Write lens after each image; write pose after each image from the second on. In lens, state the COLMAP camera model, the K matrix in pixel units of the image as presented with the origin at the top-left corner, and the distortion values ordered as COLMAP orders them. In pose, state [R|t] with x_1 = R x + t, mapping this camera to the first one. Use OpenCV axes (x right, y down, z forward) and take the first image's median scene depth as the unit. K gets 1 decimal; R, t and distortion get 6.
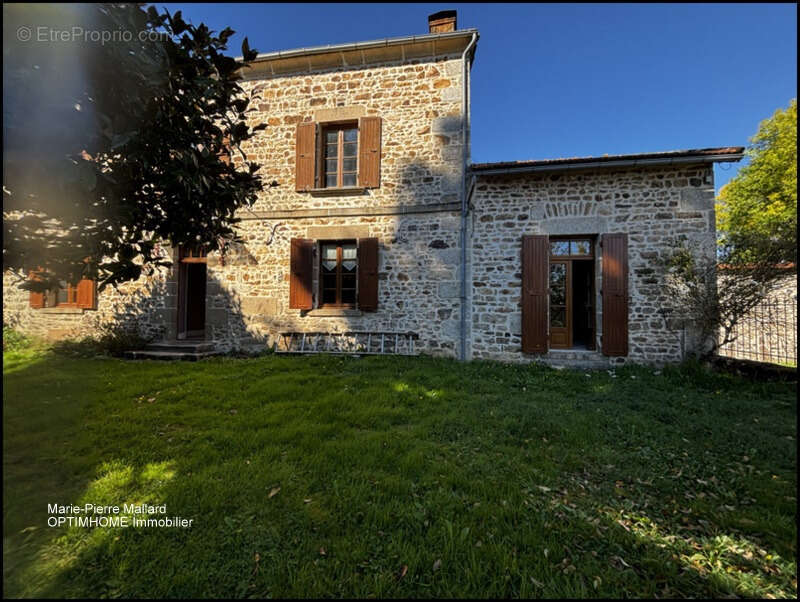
lens RADIAL K [[320.1, 0, 404.9], [0, 320.1, 296.7], [0, 0, 1]] dist [-0.005108, 0.000208]
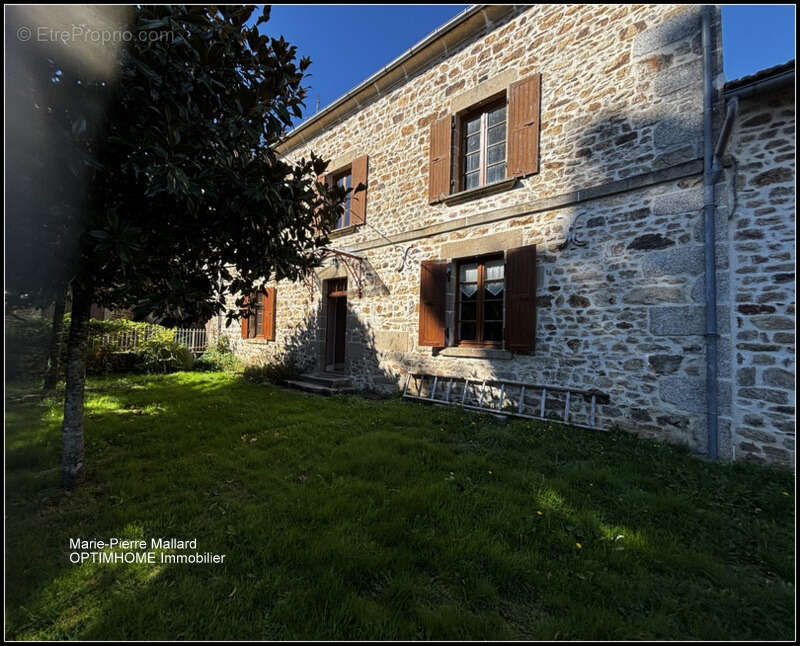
lens RADIAL K [[343.2, 0, 370.0], [0, 343.2, 320.1], [0, 0, 1]] dist [0.000474, -0.001651]
pose [[0.815829, -0.010092, -0.578205, 0.047159], [-0.009917, 0.999457, -0.031437, 0.000852], [0.578208, 0.031381, 0.815285, 0.197819]]
